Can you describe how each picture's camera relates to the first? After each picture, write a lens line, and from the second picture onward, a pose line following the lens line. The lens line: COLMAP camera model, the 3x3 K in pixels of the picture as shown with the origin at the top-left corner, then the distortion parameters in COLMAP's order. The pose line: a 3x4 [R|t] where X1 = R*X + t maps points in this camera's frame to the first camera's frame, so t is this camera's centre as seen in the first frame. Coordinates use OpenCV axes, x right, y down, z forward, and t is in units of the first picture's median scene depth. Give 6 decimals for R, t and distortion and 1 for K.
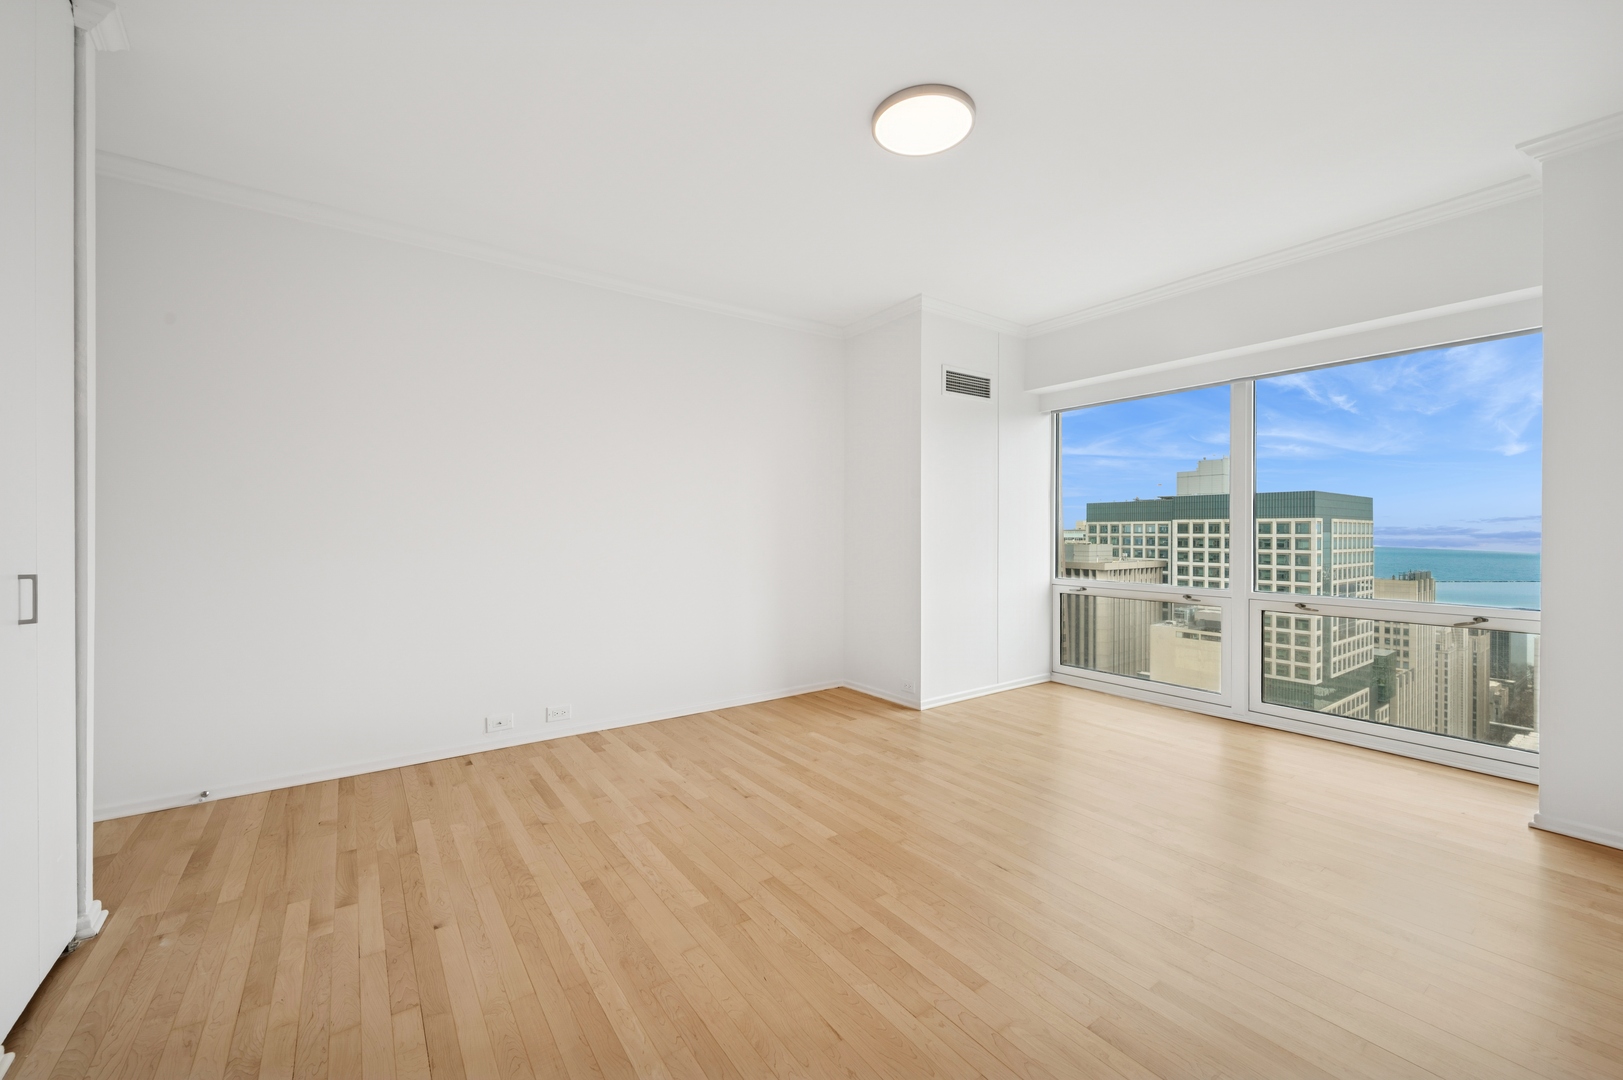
lens RADIAL K [[640.2, 0, 803.1], [0, 640.2, 531.8], [0, 0, 1]] dist [-0.000775, 0.000167]
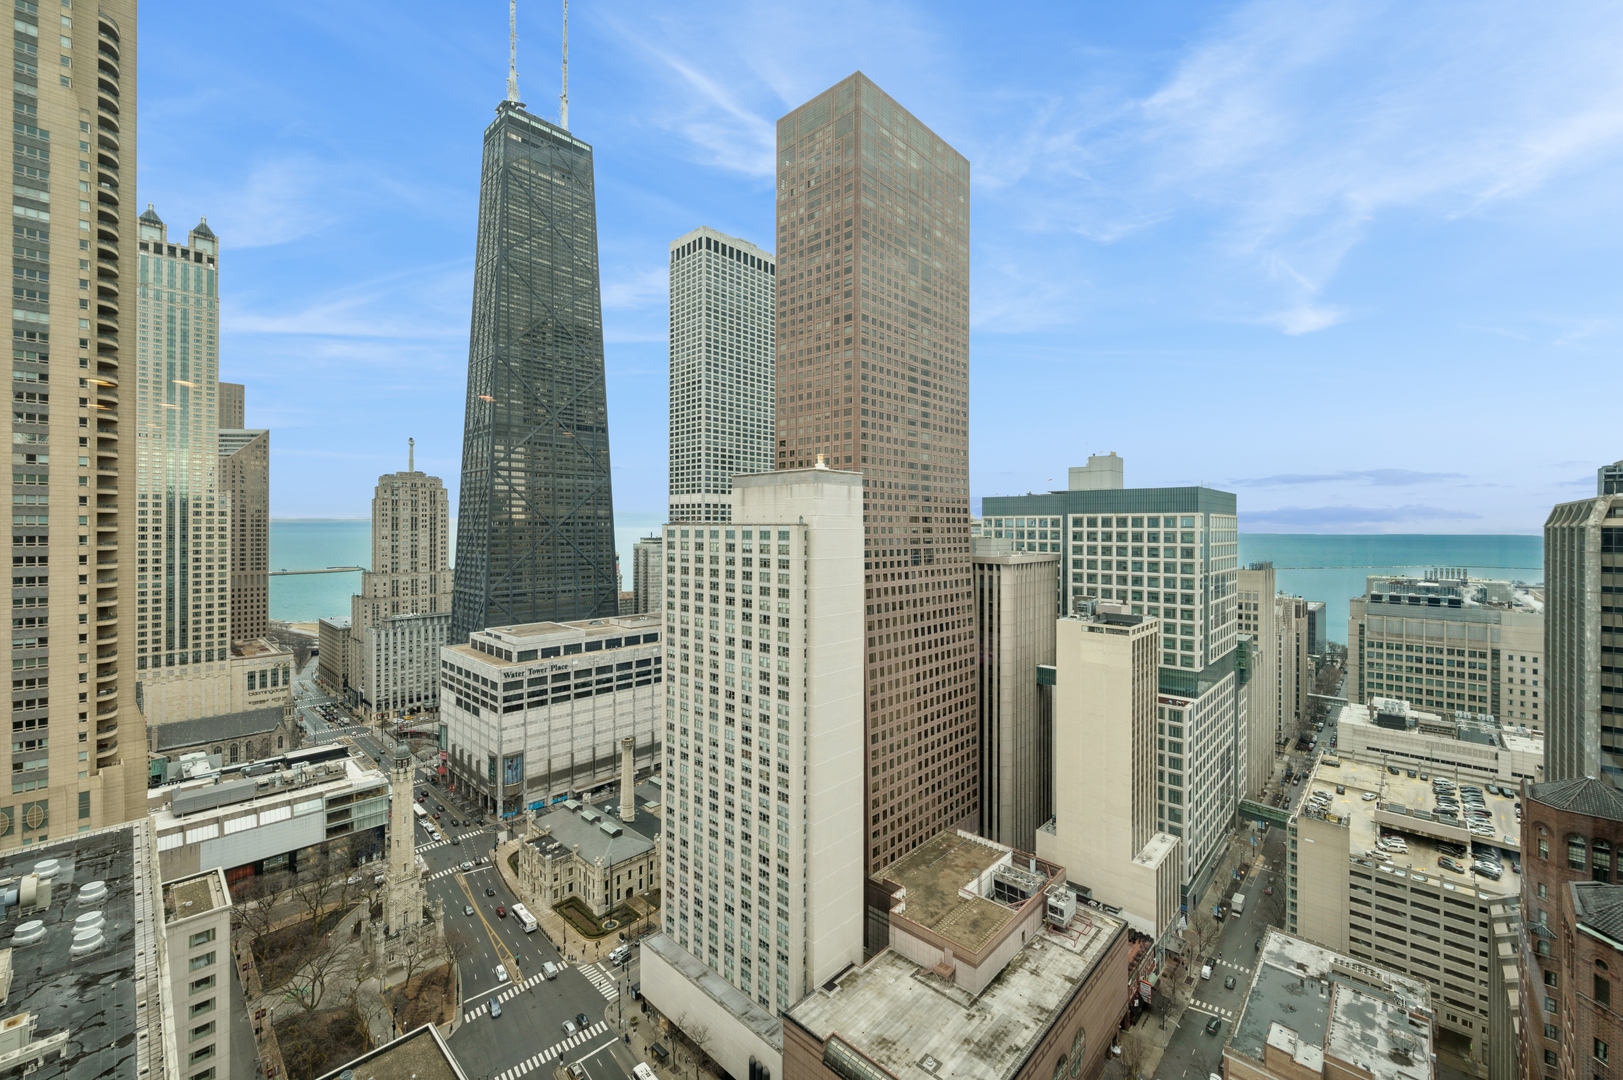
lens RADIAL K [[640.2, 0, 804.5], [0, 640.2, 528.1], [0, 0, 1]] dist [-0.000775, 0.000167]
pose [[0.979436, -0.000347, 0.201756, -0.036805], [-0.000415, 0.999993, 0.003734, 0.000038], [-0.201756, -0.003741, 0.979429, 0.093468]]
